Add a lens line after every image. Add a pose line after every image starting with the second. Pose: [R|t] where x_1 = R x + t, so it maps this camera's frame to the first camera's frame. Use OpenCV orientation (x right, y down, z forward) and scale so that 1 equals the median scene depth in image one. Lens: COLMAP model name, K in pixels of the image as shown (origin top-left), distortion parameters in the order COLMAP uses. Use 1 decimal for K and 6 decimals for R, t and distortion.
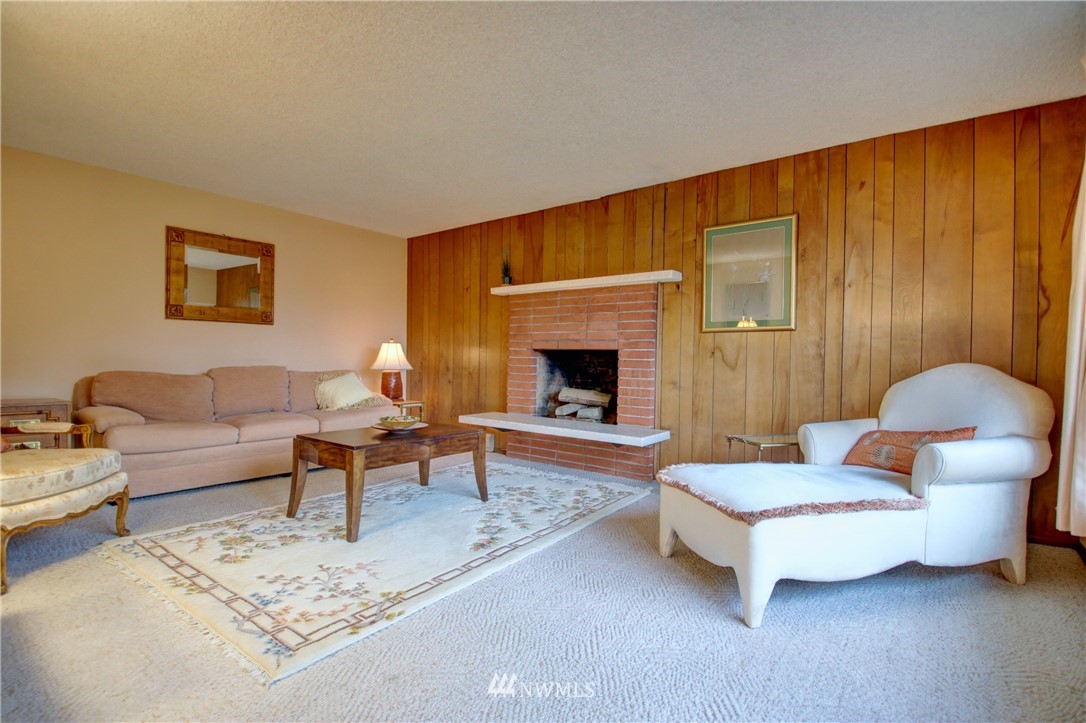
lens RADIAL K [[508.3, 0, 551.0], [0, 508.3, 363.3], [0, 0, 1]] dist [0.008625, -0.014280]
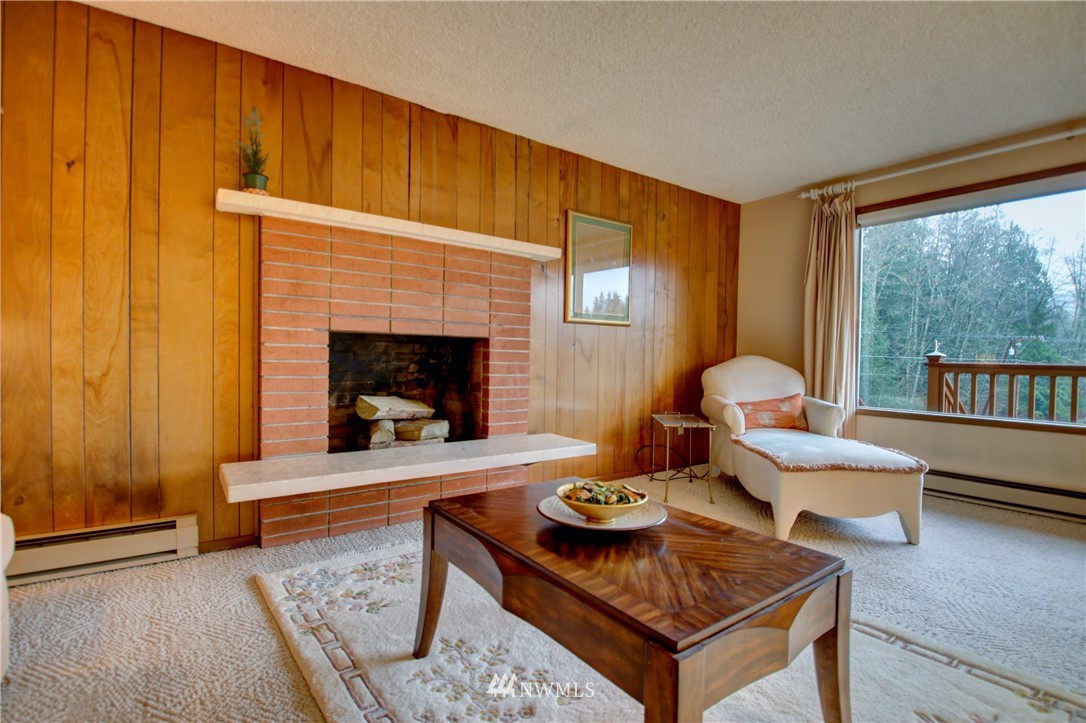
lens RADIAL K [[508.3, 0, 547.8], [0, 508.3, 362.4], [0, 0, 1]] dist [0.008625, -0.014280]
pose [[0.282927, -0.024489, 0.958829, -0.543751], [-0.006160, 0.999607, 0.027348, -0.011349], [-0.959122, -0.013644, 0.282665, 0.691093]]
